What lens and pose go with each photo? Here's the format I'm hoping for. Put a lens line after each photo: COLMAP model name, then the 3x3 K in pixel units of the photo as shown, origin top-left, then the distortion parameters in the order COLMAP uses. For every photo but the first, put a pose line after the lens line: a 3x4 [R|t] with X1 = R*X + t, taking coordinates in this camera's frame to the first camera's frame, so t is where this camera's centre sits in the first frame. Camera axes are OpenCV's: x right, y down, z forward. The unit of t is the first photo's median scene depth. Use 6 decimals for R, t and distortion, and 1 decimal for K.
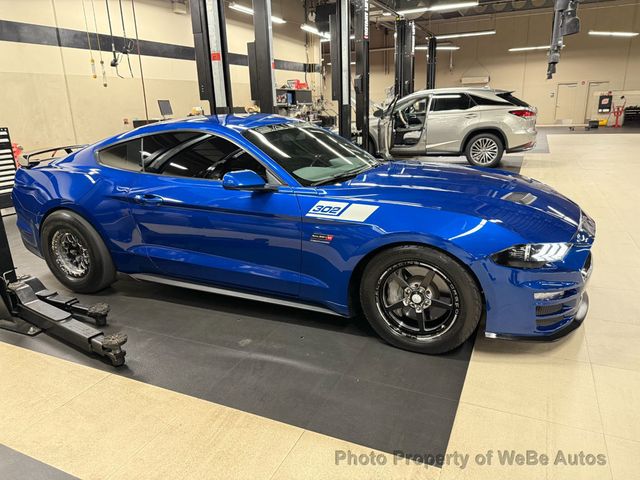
lens RADIAL K [[457.9, 0, 317.8], [0, 457.9, 240.2], [0, 0, 1]] dist [0.049501, -0.061560]
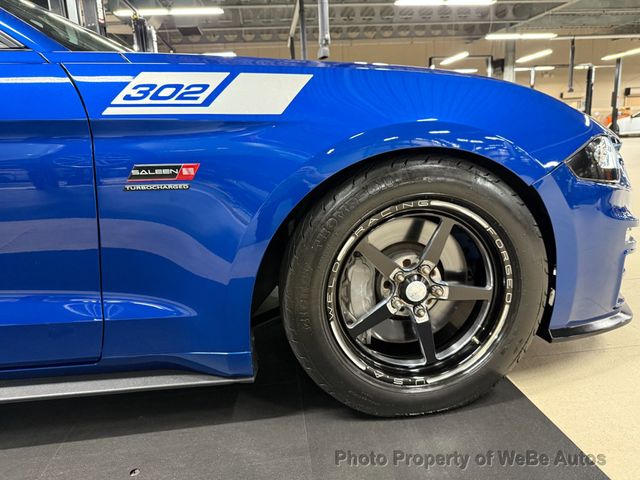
lens RADIAL K [[454.0, 0, 323.1], [0, 454.0, 238.9], [0, 0, 1]] dist [0.053381, -0.059702]
pose [[0.851321, -0.124272, 0.509714, -0.072766], [0.167587, 0.985056, -0.039738, 0.078666], [-0.497159, 0.119251, 0.859426, 0.653948]]
